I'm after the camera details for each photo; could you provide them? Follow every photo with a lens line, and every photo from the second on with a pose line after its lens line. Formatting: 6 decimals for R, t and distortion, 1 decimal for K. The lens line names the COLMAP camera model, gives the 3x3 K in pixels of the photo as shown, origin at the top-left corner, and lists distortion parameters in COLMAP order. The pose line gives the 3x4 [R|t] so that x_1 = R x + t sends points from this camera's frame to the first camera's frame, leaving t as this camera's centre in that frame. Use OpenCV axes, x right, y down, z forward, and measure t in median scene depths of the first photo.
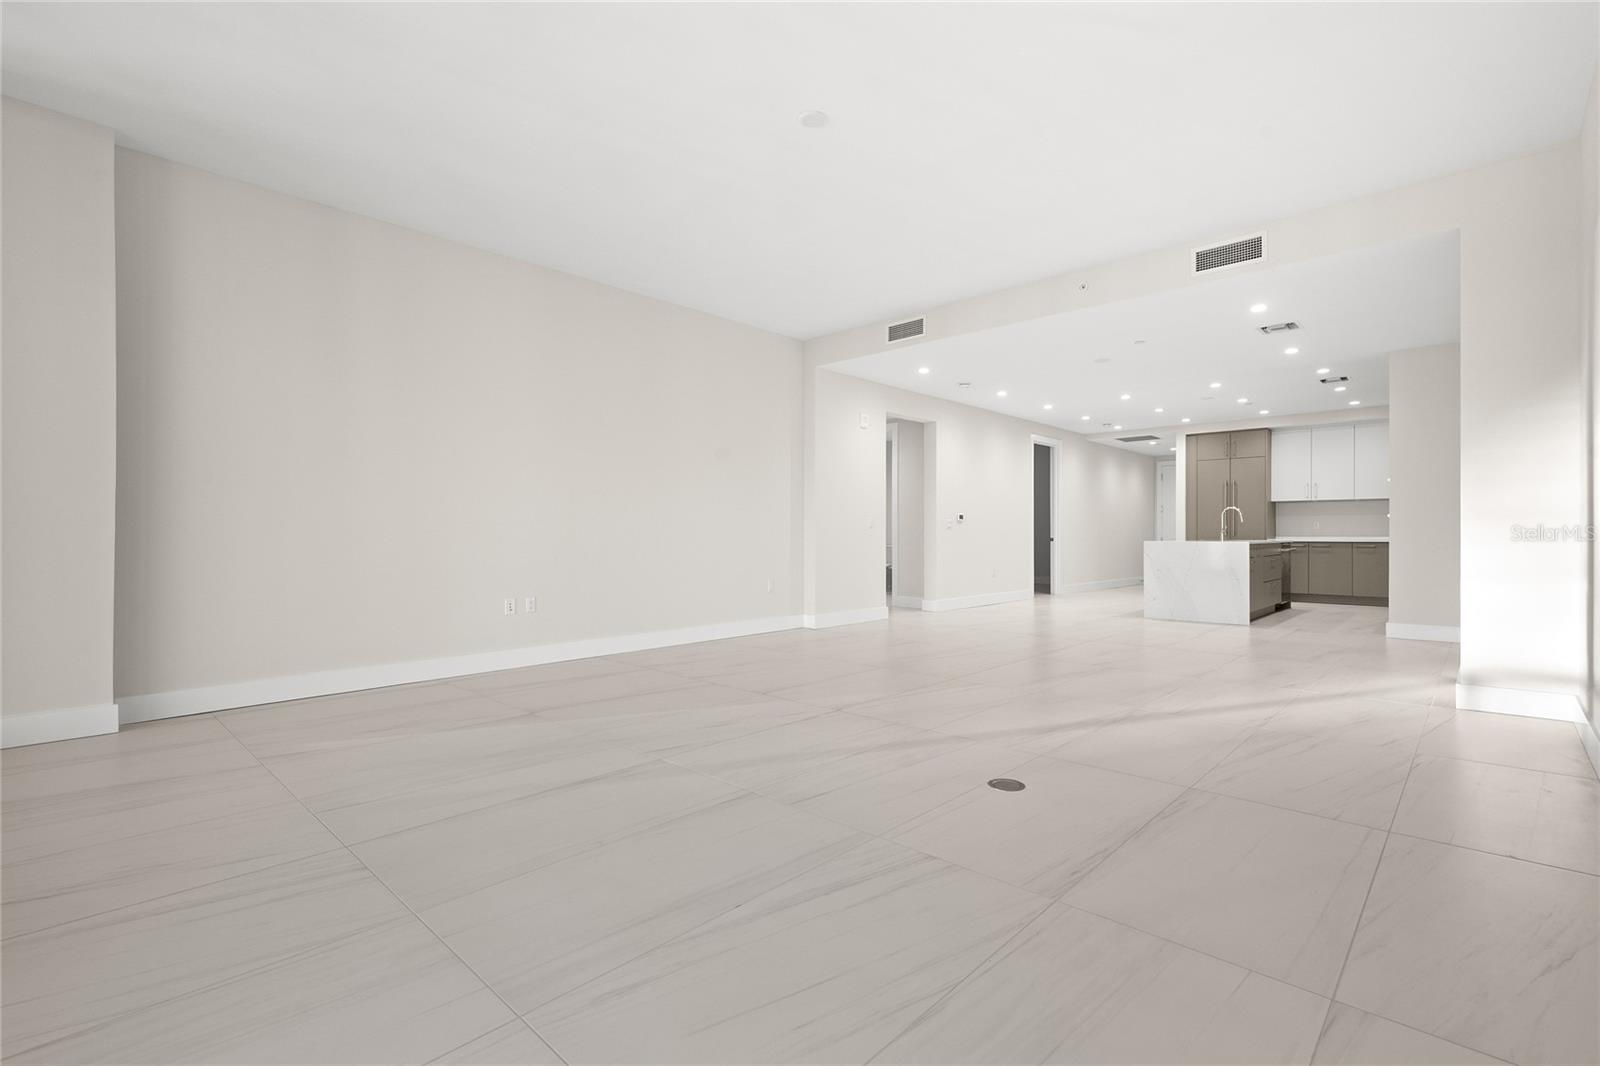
lens RADIAL K [[726.1, 0, 800.3], [0, 726.1, 531.6], [0, 0, 1]] dist [0.002412, 0.000131]
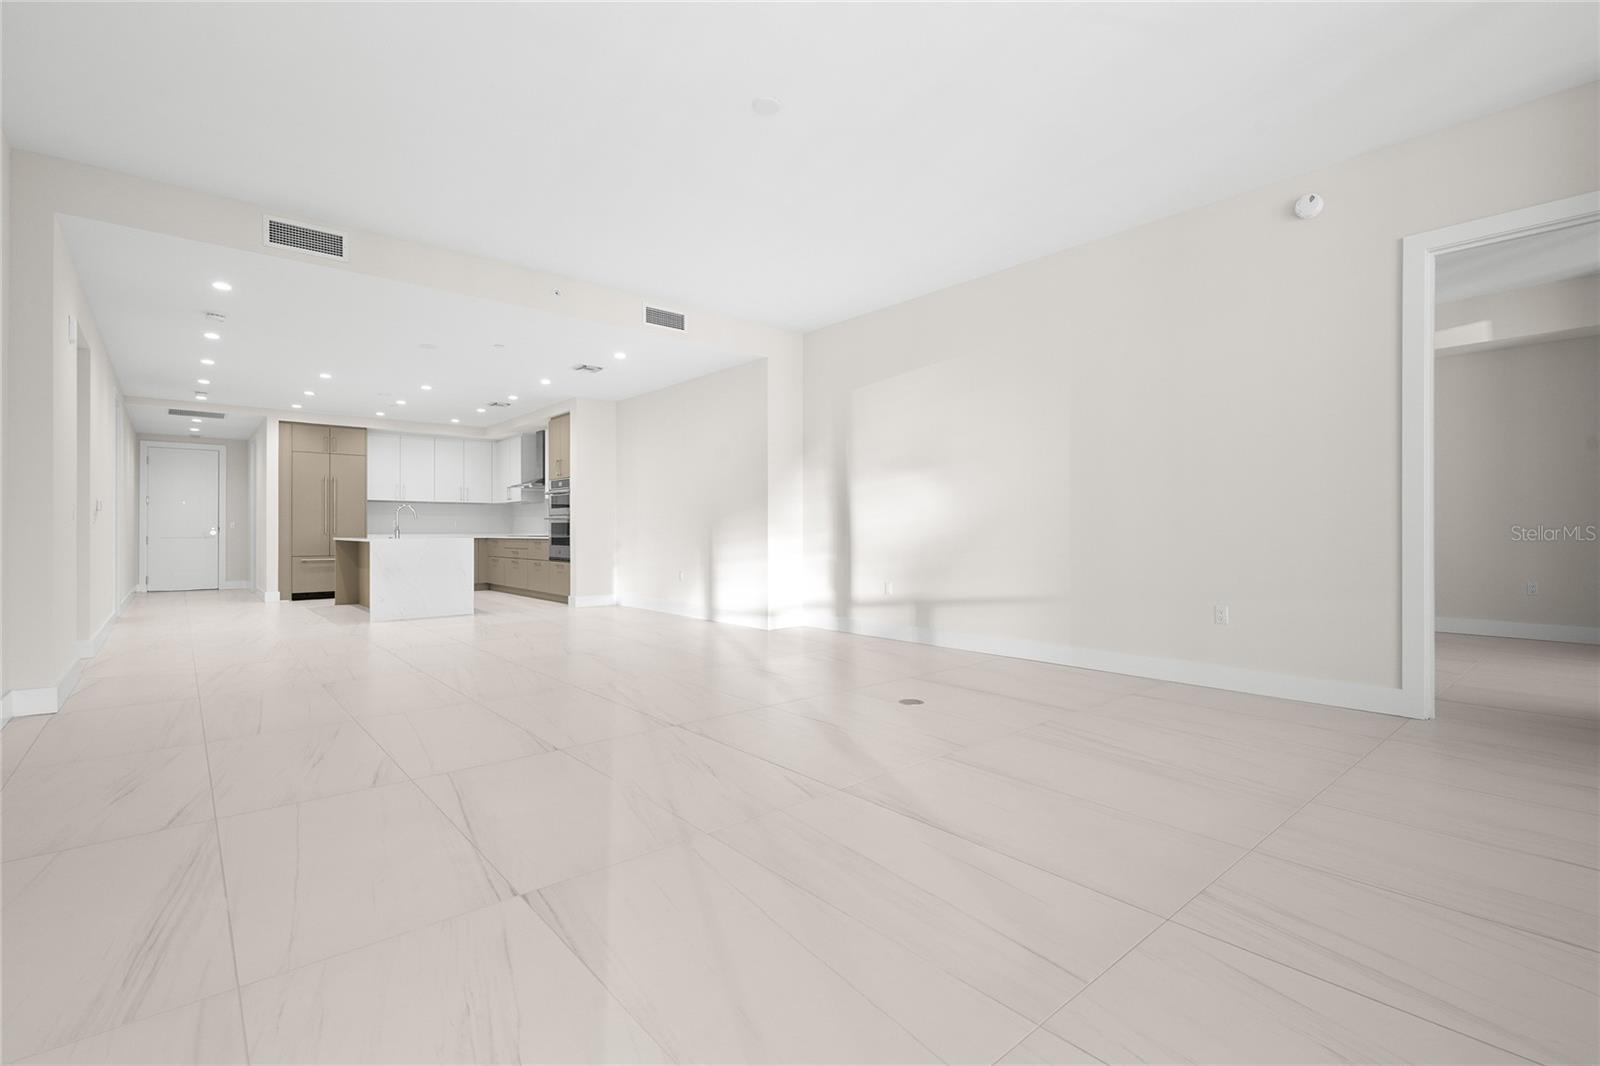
lens RADIAL K [[732.3, 0, 800.0], [0, 732.3, 533.0], [0, 0, 1]] dist [-0.002589, -0.000199]
pose [[0.111491, 0.001670, 0.993764, -0.317581], [-0.005517, 0.999984, -0.001061, 0.002495], [-0.993750, -0.005364, 0.111498, 0.283556]]
